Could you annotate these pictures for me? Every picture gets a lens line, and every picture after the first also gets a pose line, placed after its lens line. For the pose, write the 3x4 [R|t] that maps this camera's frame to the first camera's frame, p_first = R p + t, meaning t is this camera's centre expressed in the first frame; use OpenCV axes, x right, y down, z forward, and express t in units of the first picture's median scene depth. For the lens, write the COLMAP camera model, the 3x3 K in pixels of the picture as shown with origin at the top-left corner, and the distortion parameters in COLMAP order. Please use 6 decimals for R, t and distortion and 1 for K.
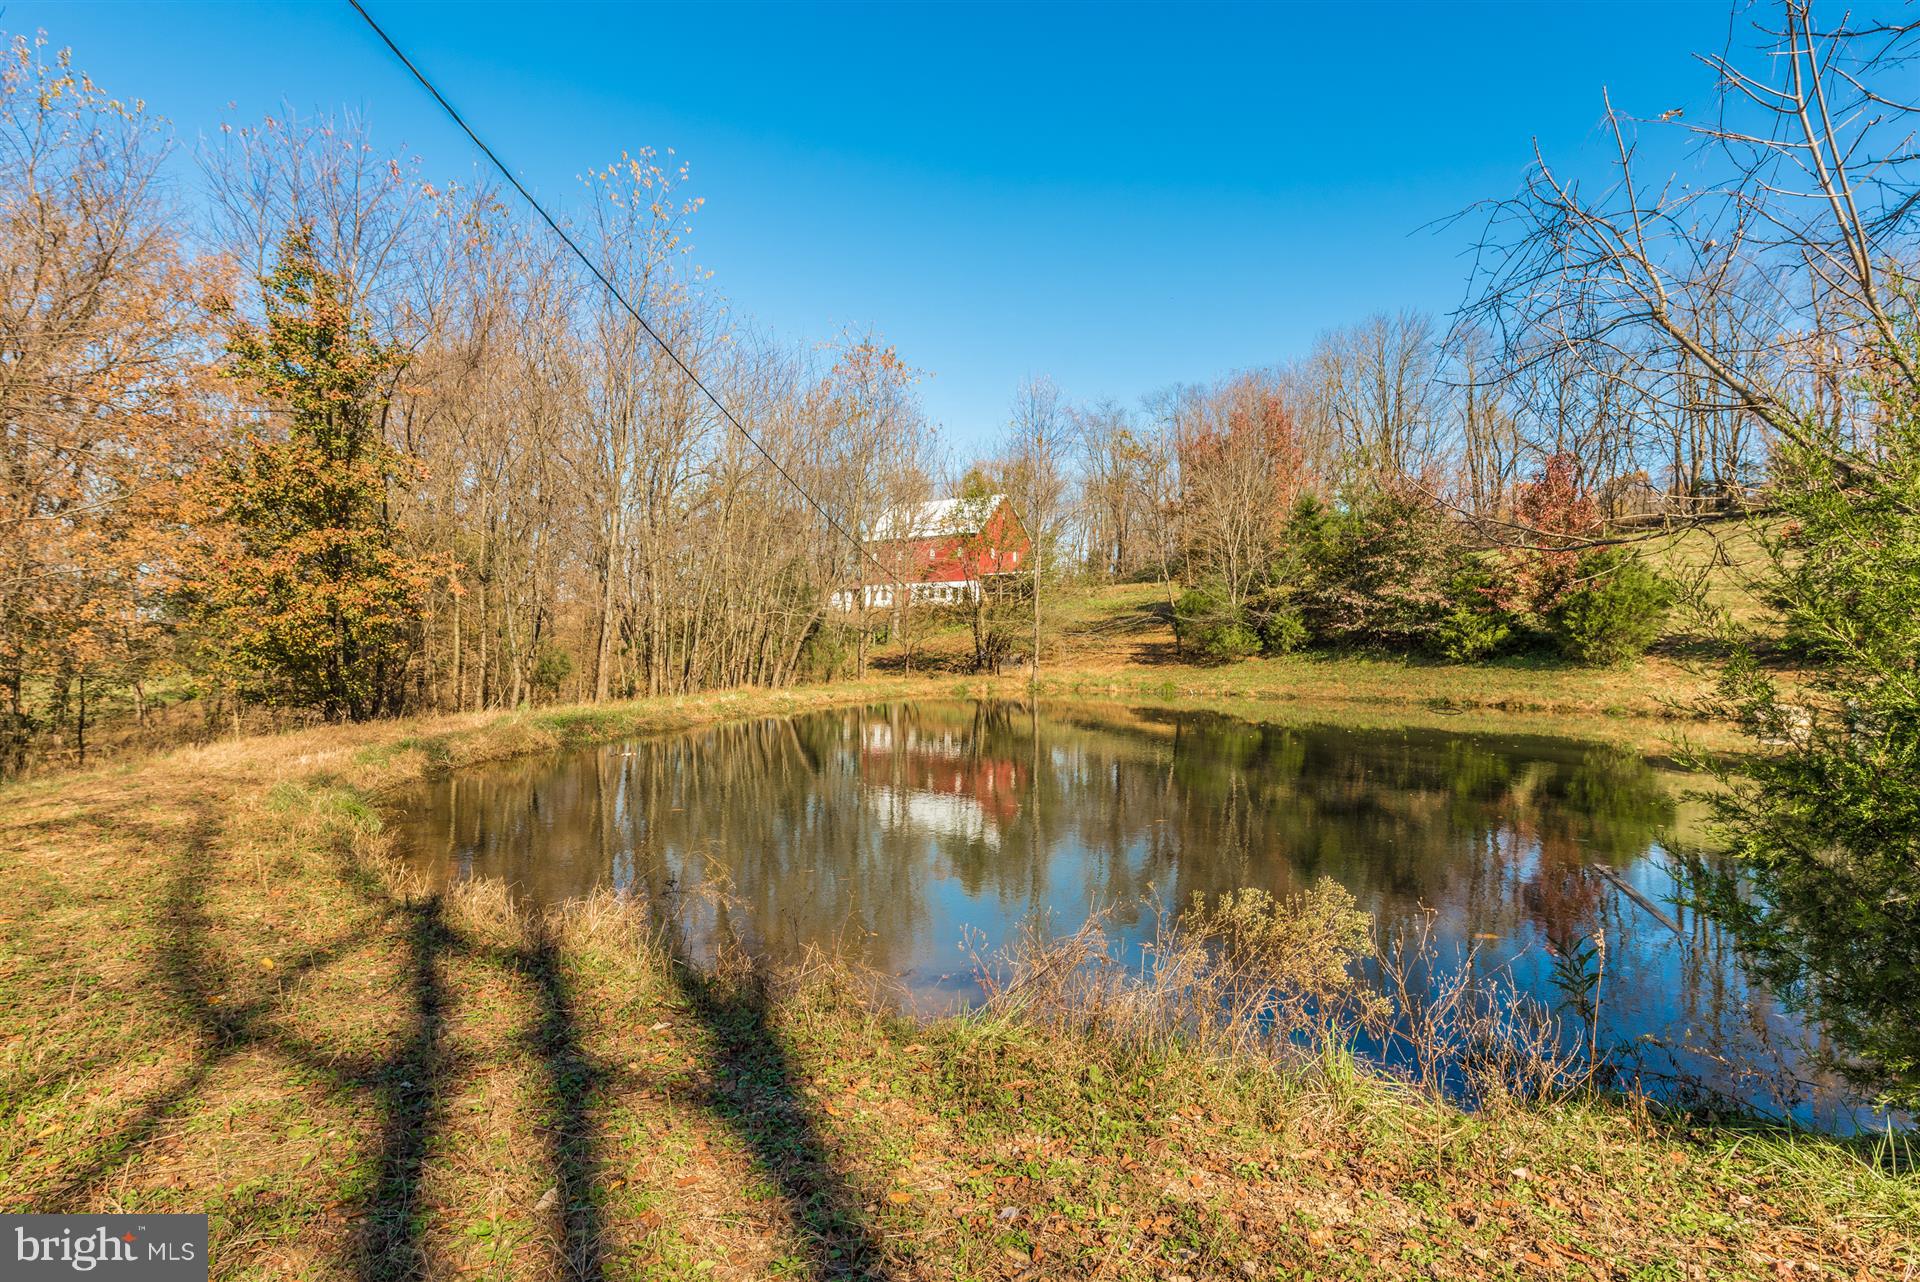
lens RADIAL K [[888.0, 0, 960.0], [0, 888.0, 641.0], [0, 0, 1]] dist [-0.000003, -0.009279]
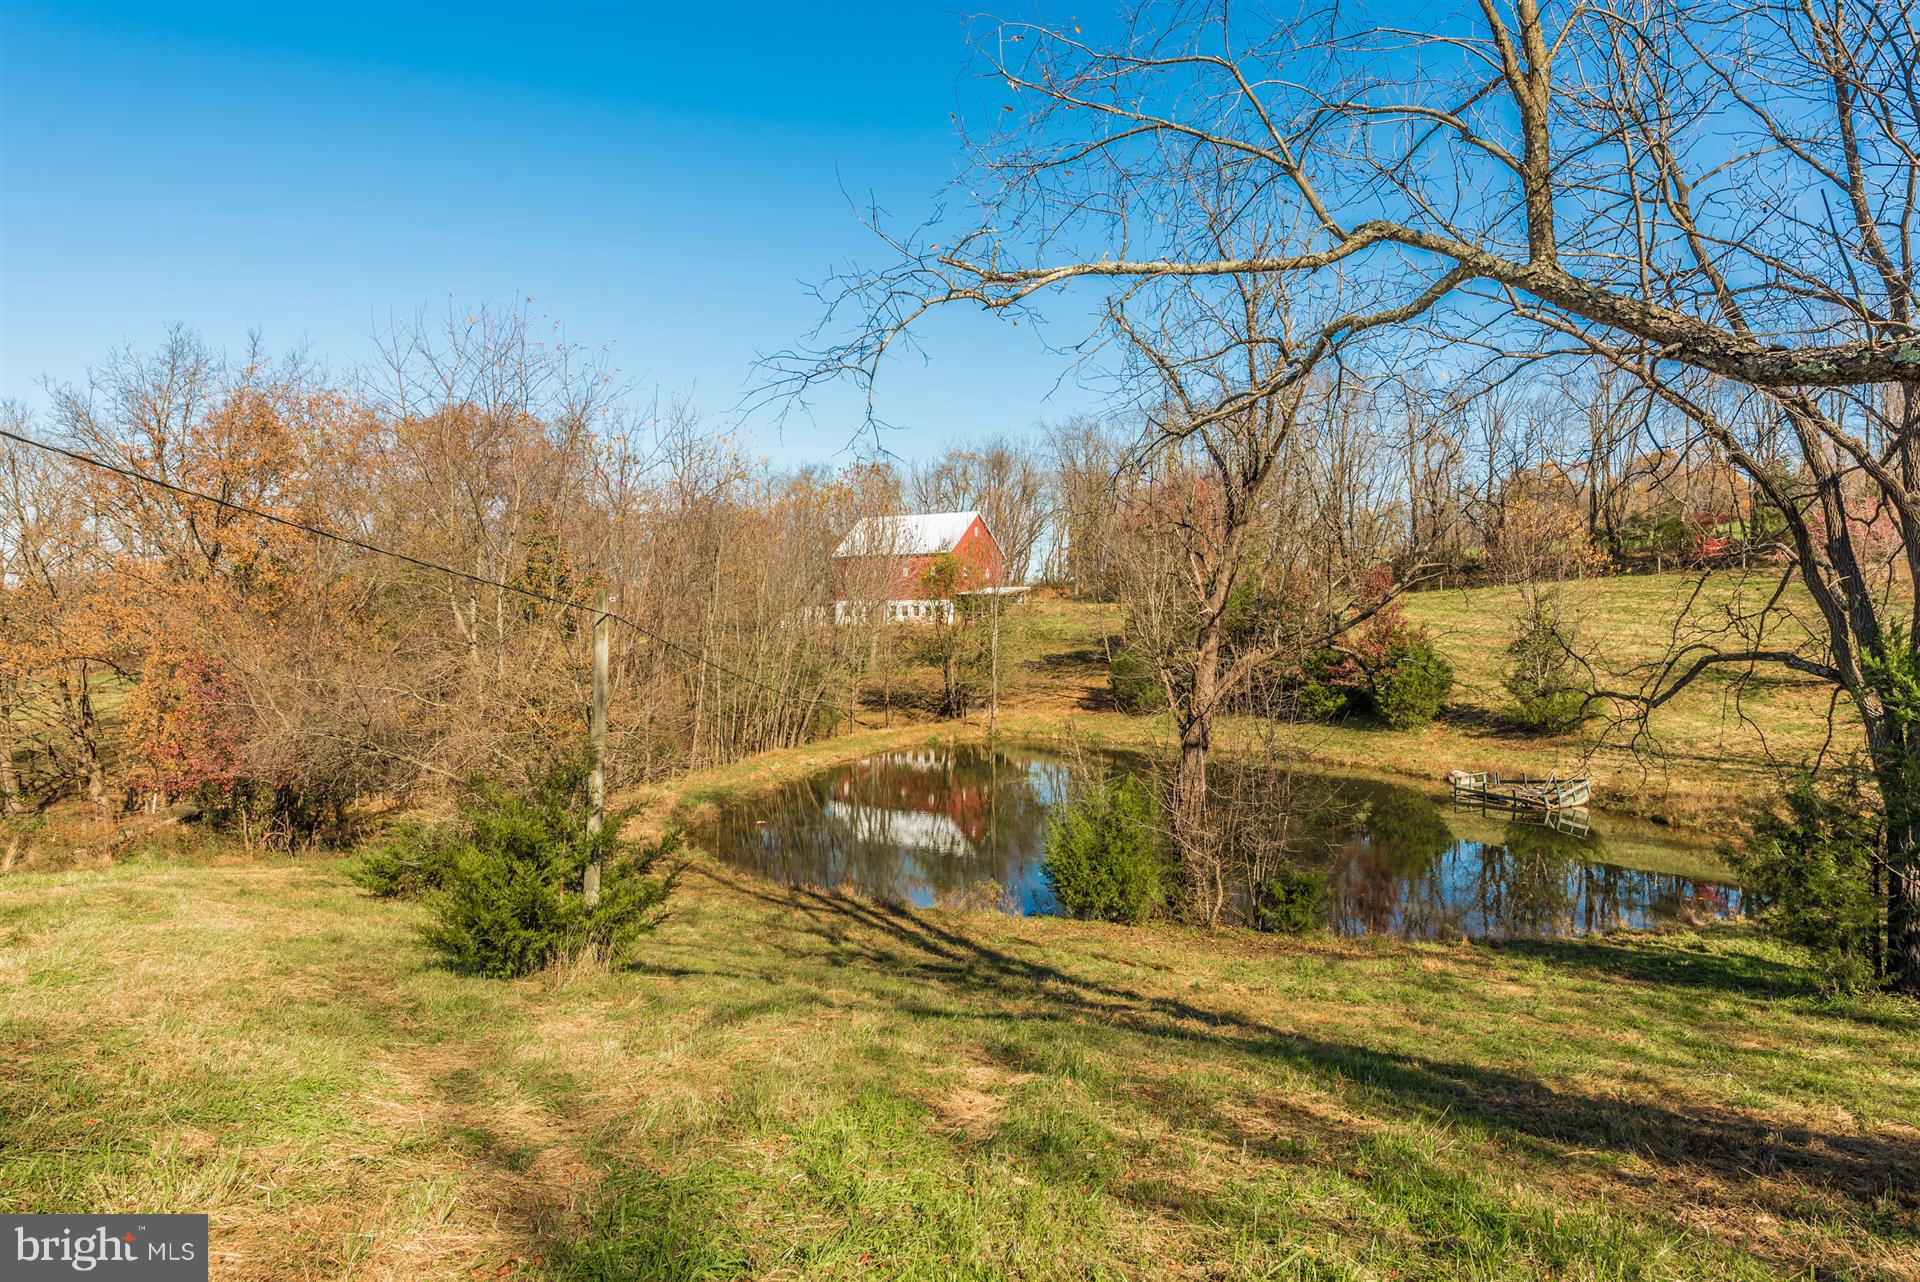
lens RADIAL K [[1020.9, 0, 957.3], [0, 1020.9, 662.3], [0, 0, 1]] dist [-0.000345, 0.000231]
pose [[0.999721, -0.002405, 0.023480, 0.001025], [0.001452, 0.999178, 0.040521, -0.093332], [-0.023558, -0.040475, 0.998903, -0.367989]]
